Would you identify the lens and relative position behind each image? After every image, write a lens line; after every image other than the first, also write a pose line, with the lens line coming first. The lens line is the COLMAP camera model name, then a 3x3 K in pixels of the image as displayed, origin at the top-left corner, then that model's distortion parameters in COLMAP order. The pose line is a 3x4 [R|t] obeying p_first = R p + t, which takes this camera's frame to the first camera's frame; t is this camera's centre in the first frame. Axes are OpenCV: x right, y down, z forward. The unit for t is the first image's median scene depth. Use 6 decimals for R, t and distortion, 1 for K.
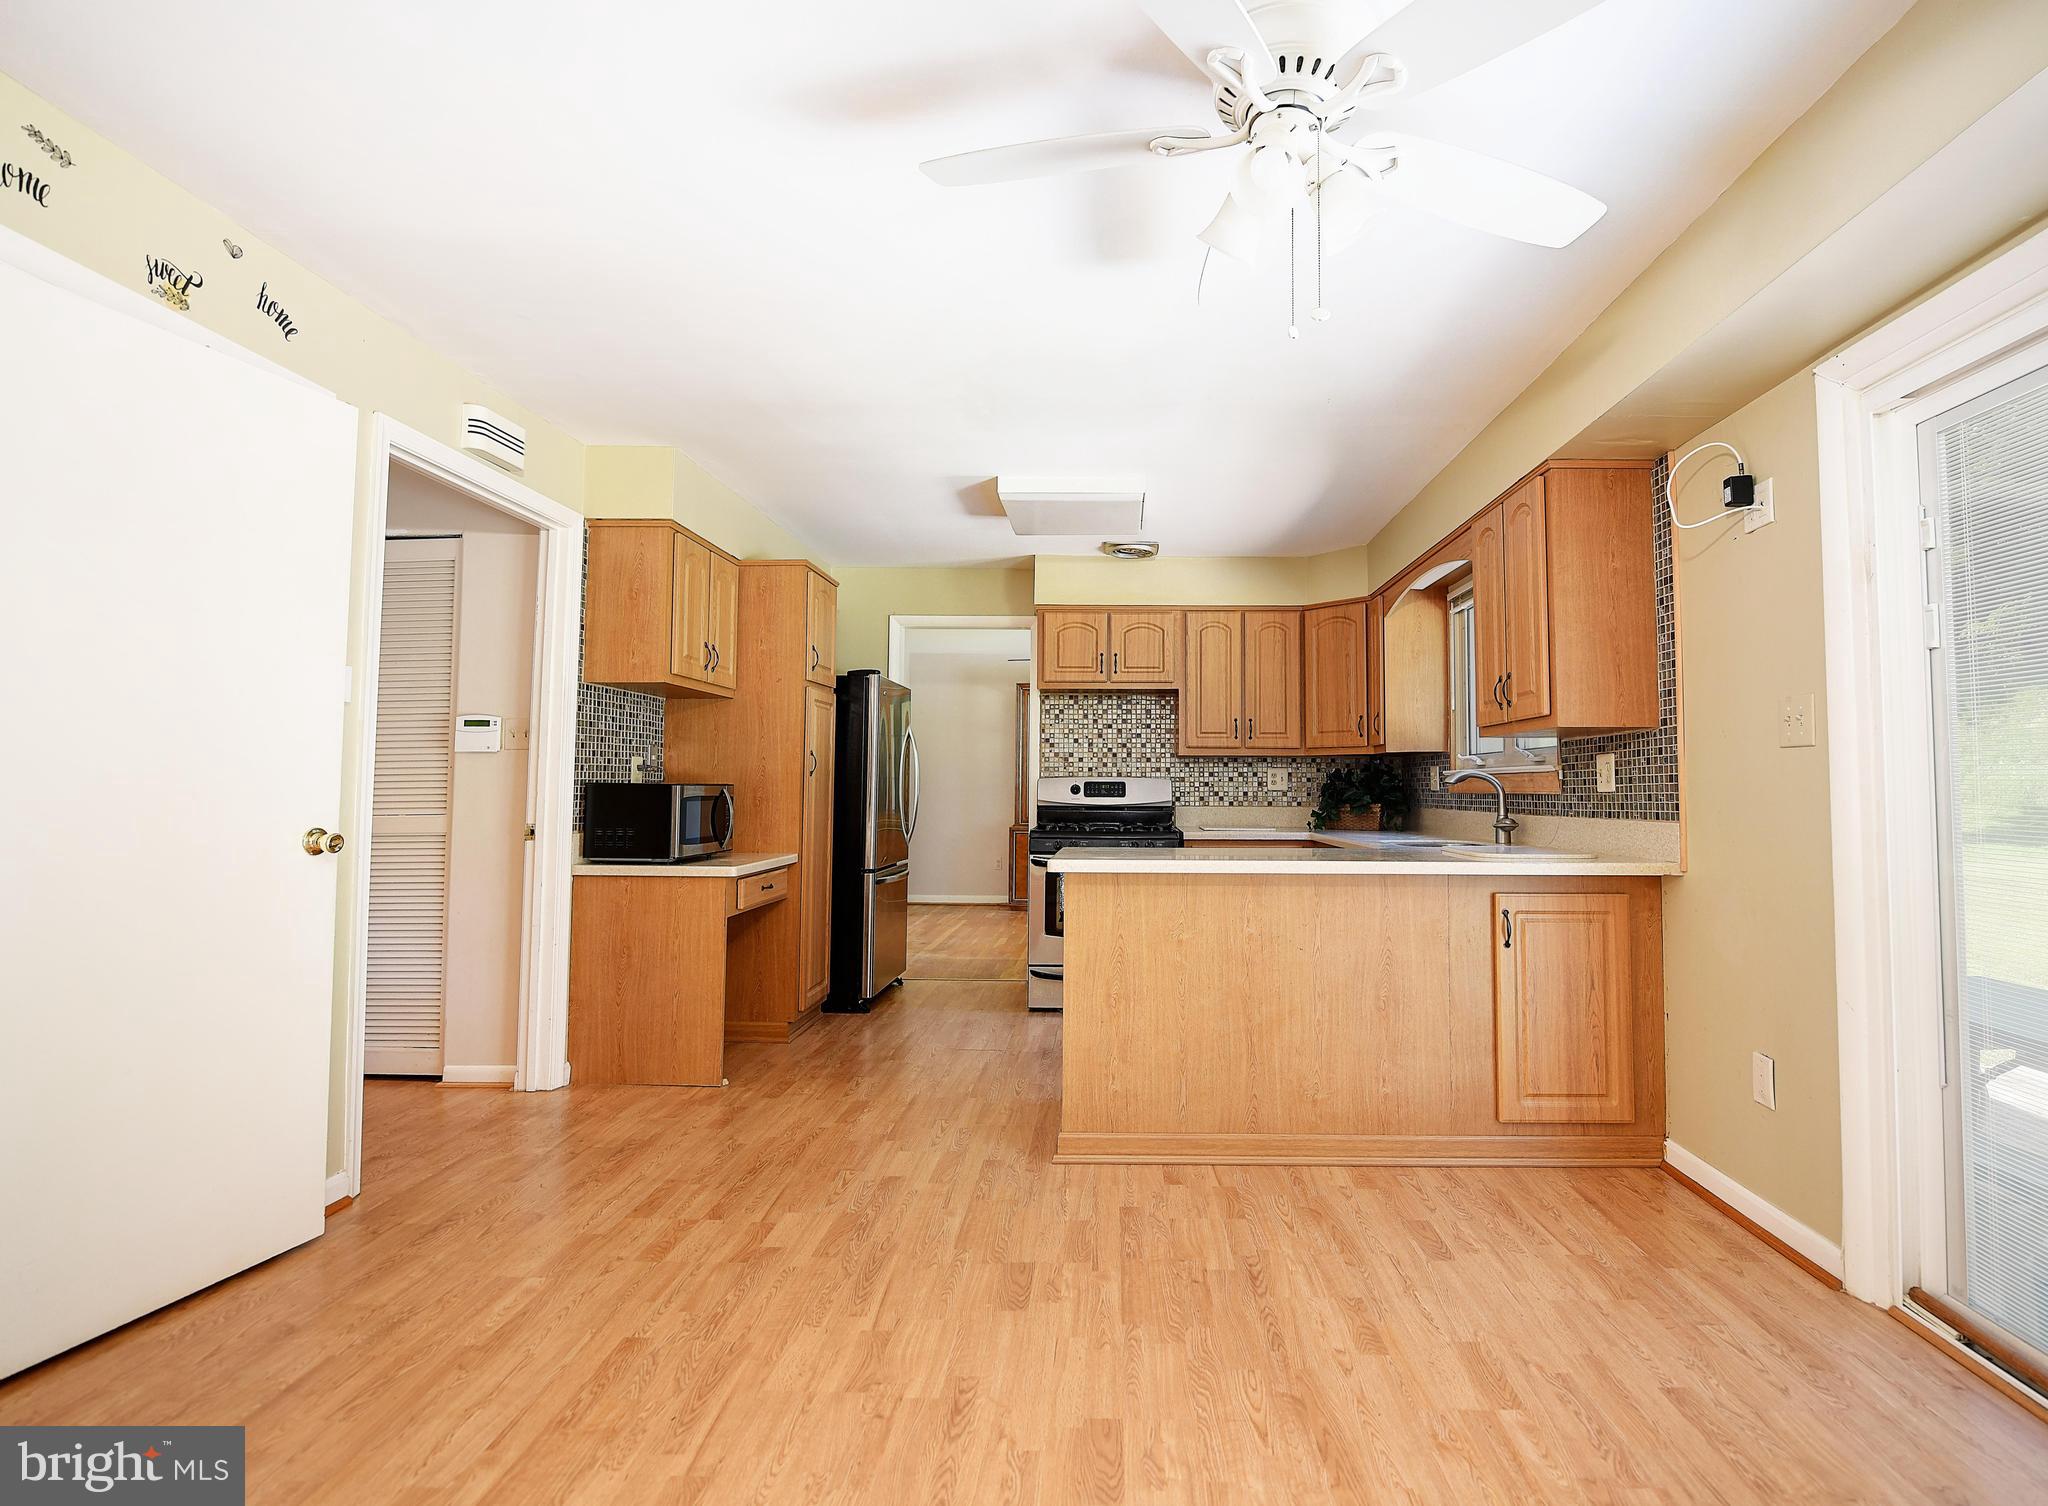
lens RADIAL K [[993.6, 0, 1106.7], [0, 993.6, 733.8], [0, 0, 1]] dist [-0.012881, -0.000718]
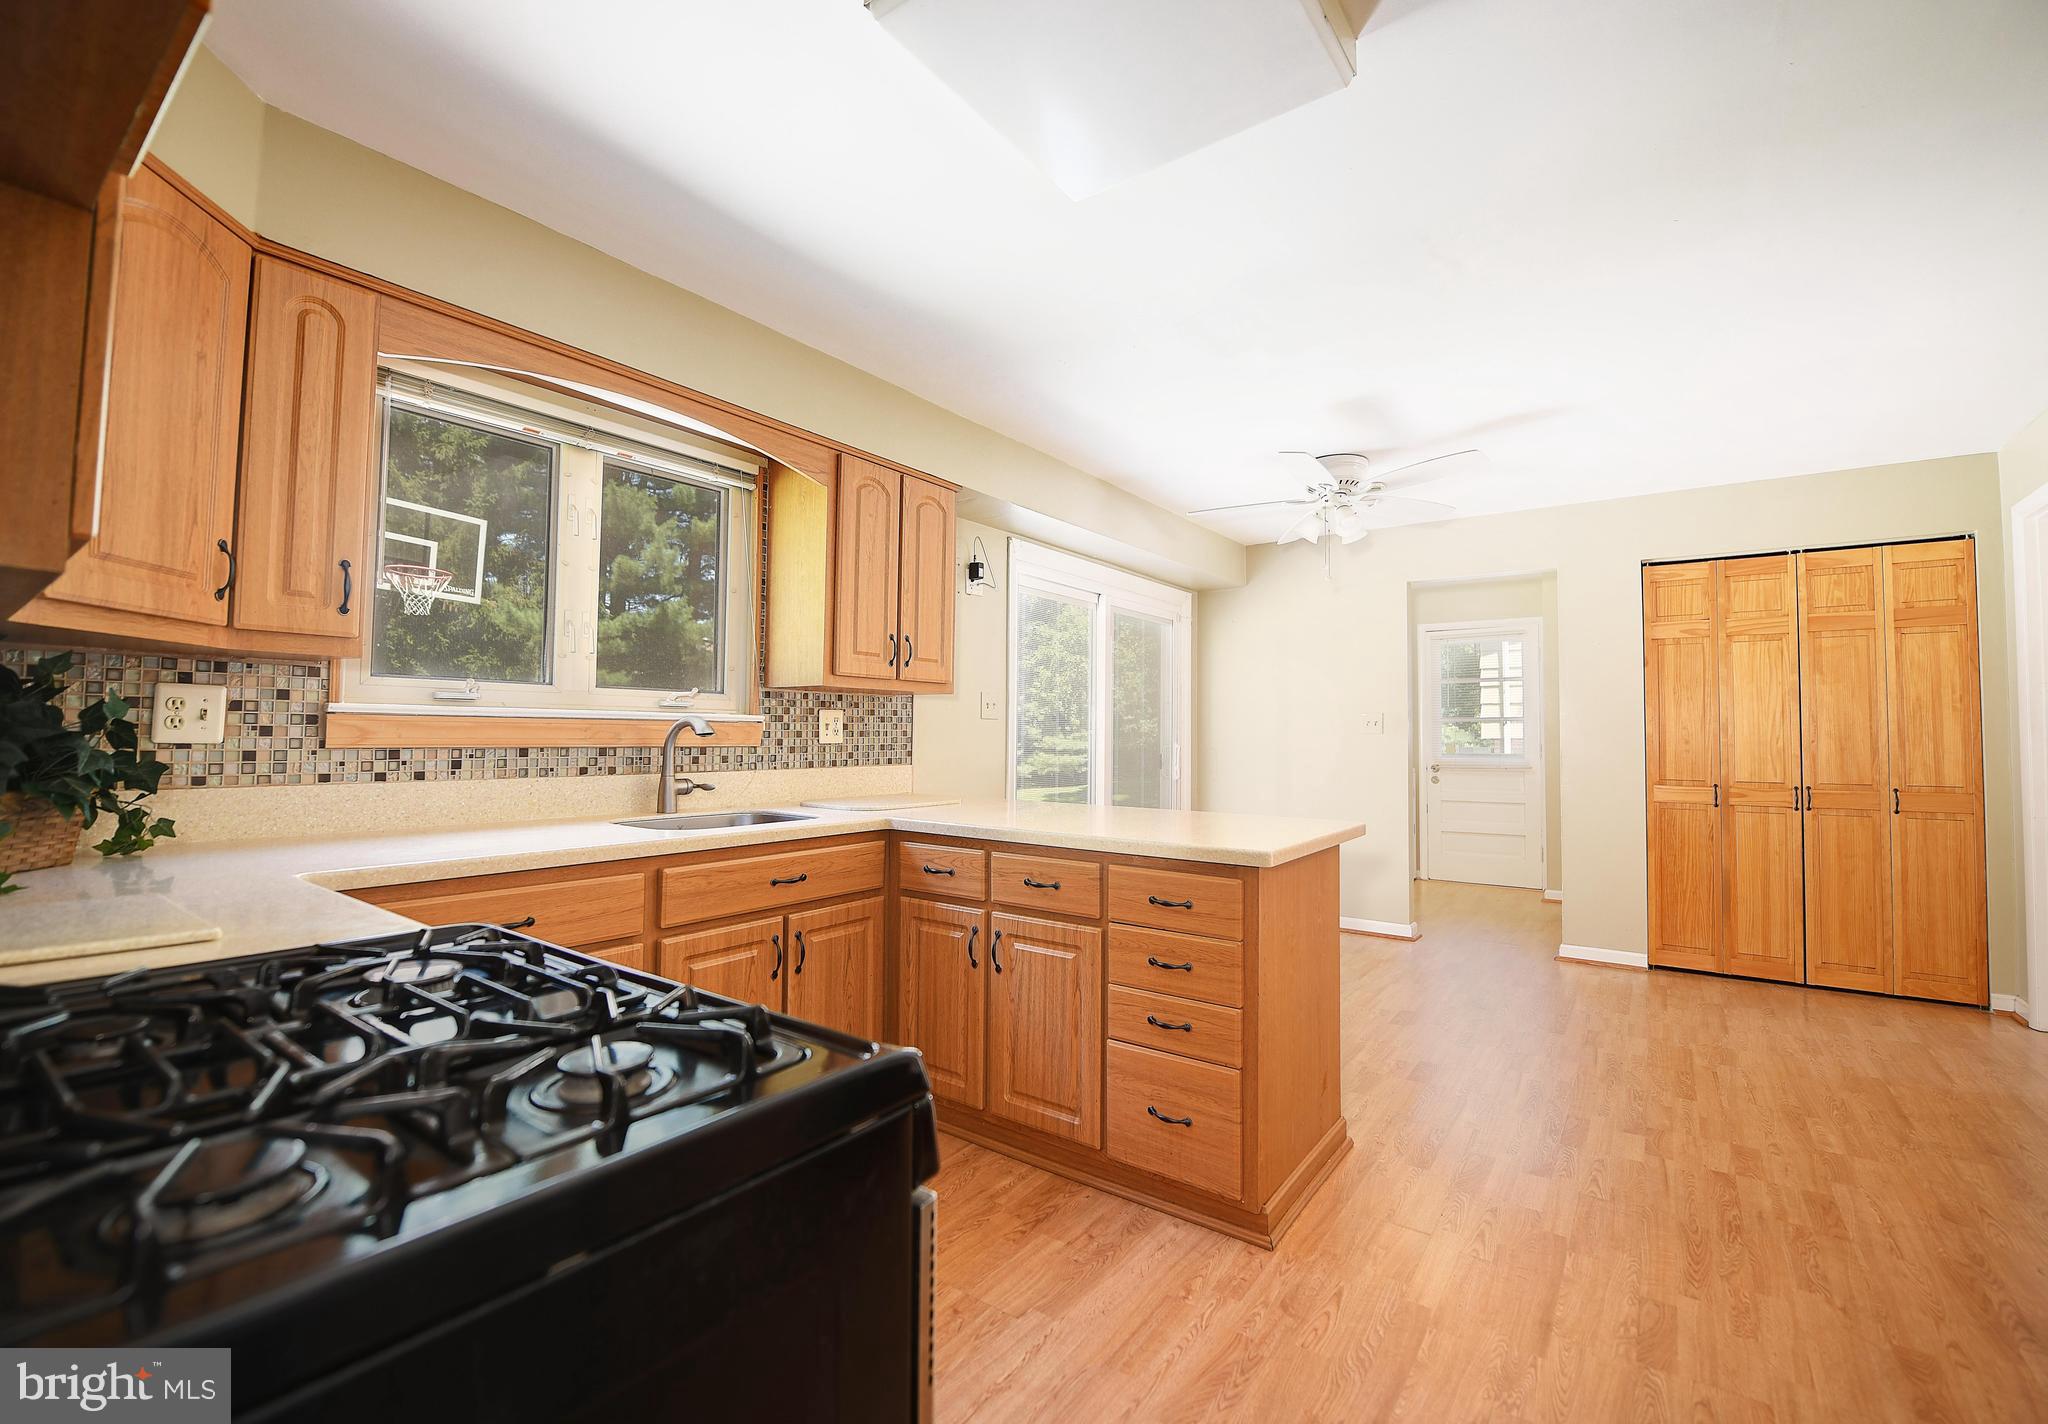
lens RADIAL K [[875.6, 0, 1029.6], [0, 875.6, 700.1], [0, 0, 1]] dist [-0.019088, -0.001187]
pose [[-0.810665, 0.010215, 0.585421, -0.285467], [-0.046204, 0.995614, -0.081354, 0.087560], [-0.583684, -0.093000, -0.806637, 1.830559]]
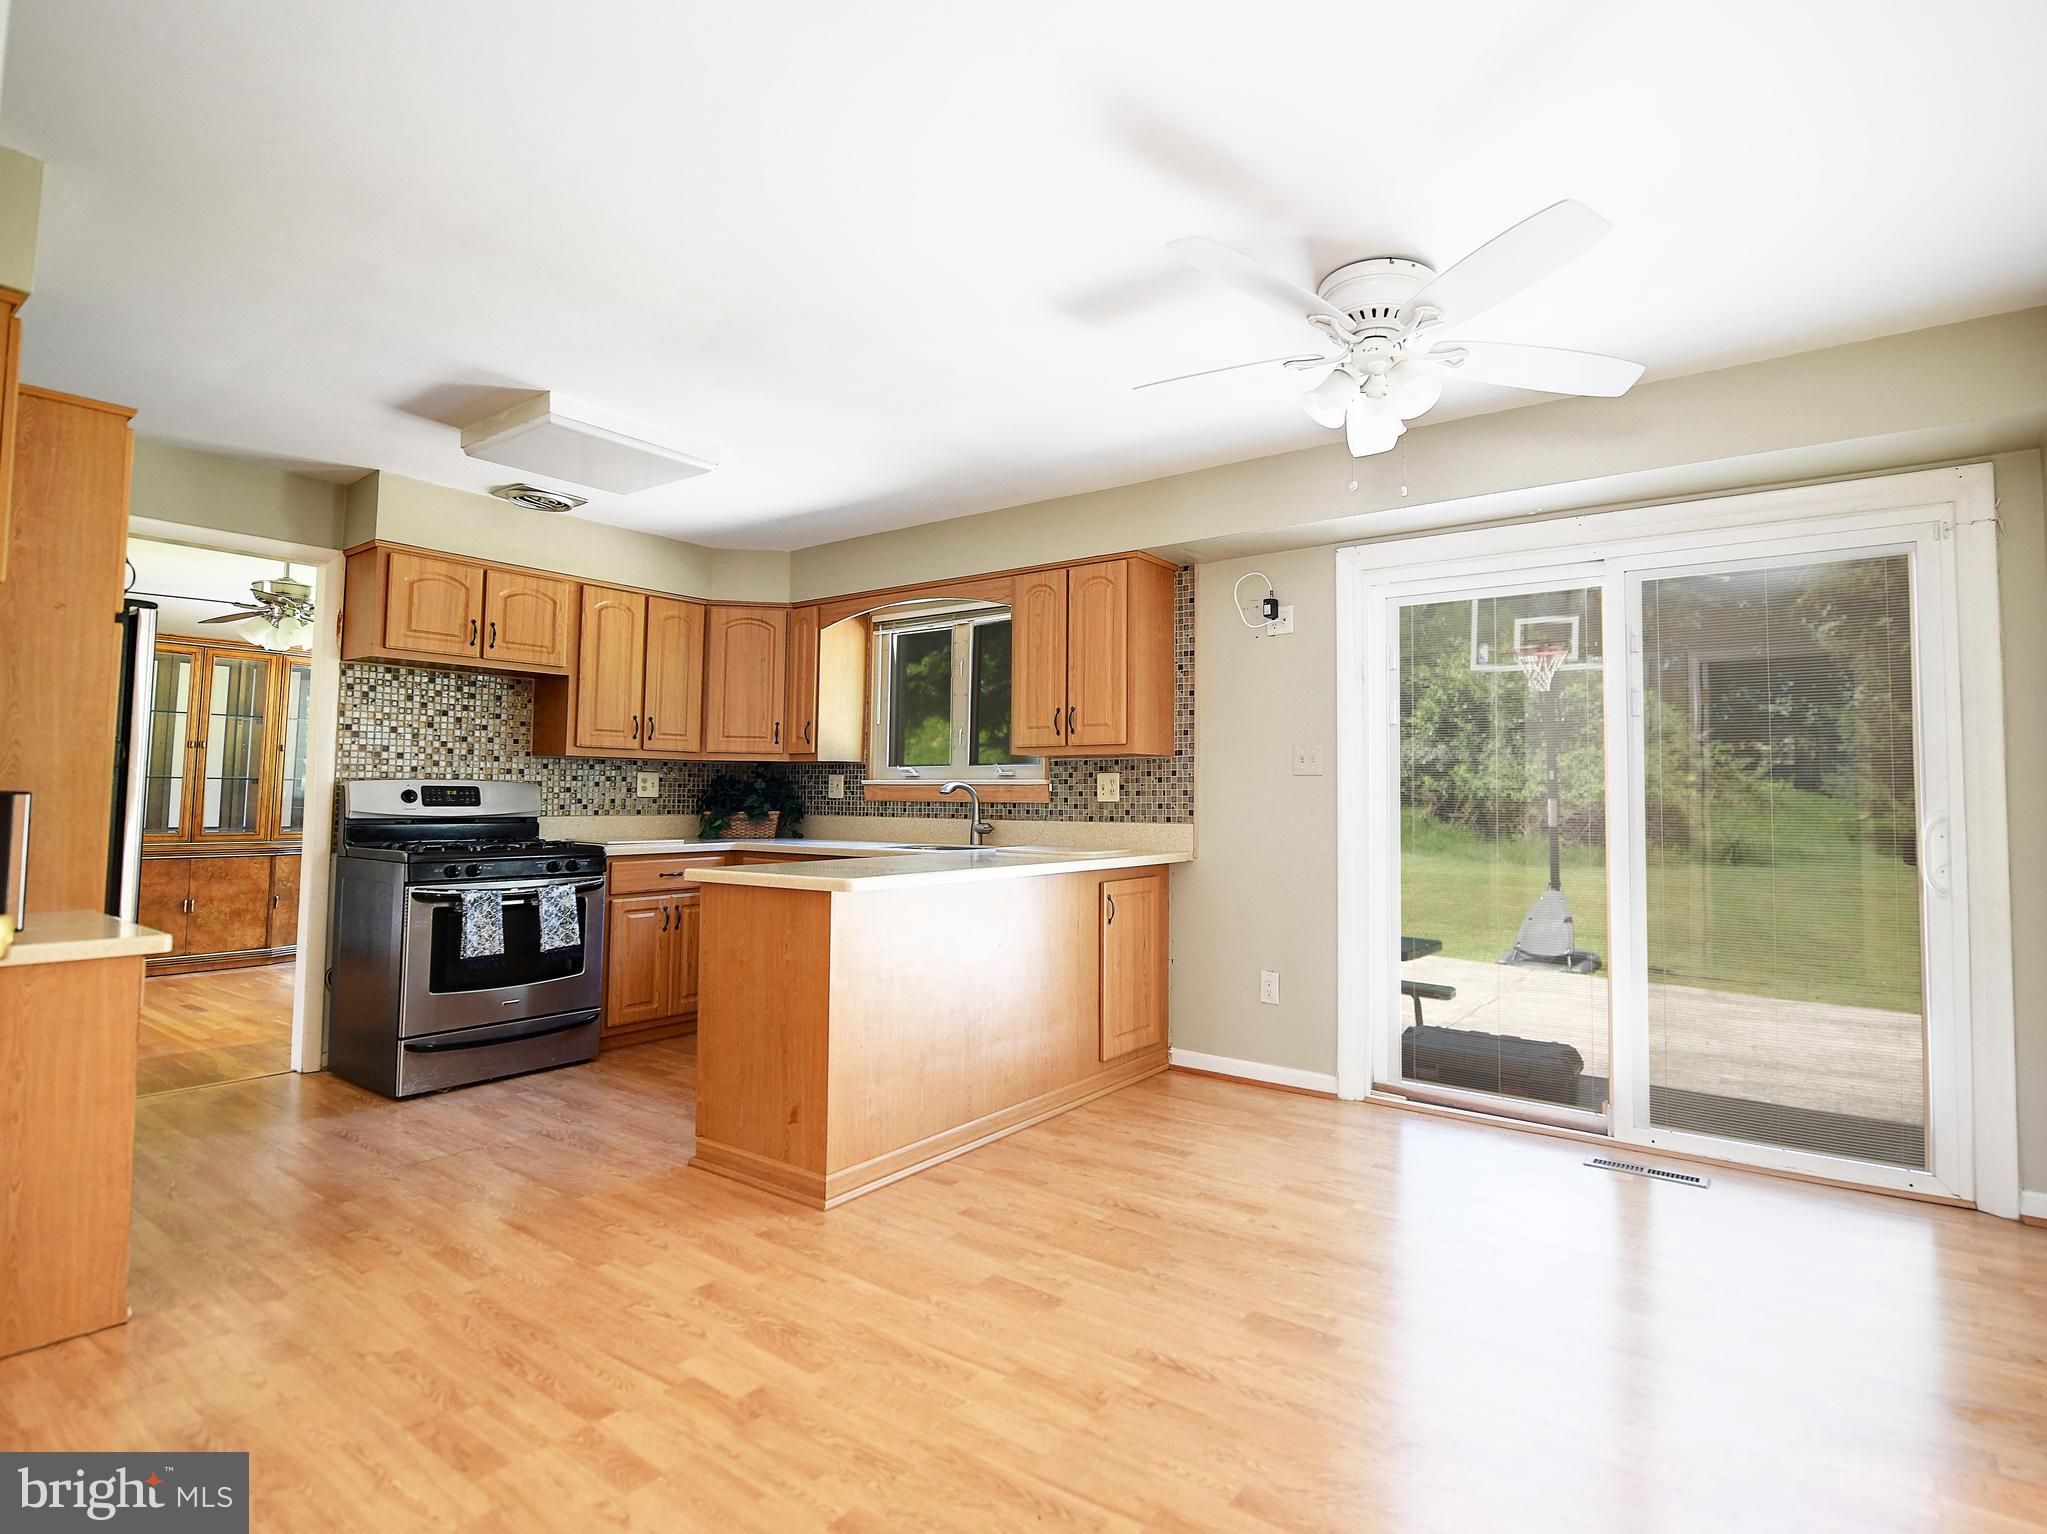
lens RADIAL K [[1021.0, 0, 1115.5], [0, 1021.0, 740.9], [0, 0, 1]] dist [-0.009067, -0.003532]
pose [[0.555001, 0.045390, 0.830611, -0.682474], [-0.051780, 0.998459, -0.019964, 0.004784], [-0.830237, -0.031929, 0.556496, 0.259158]]
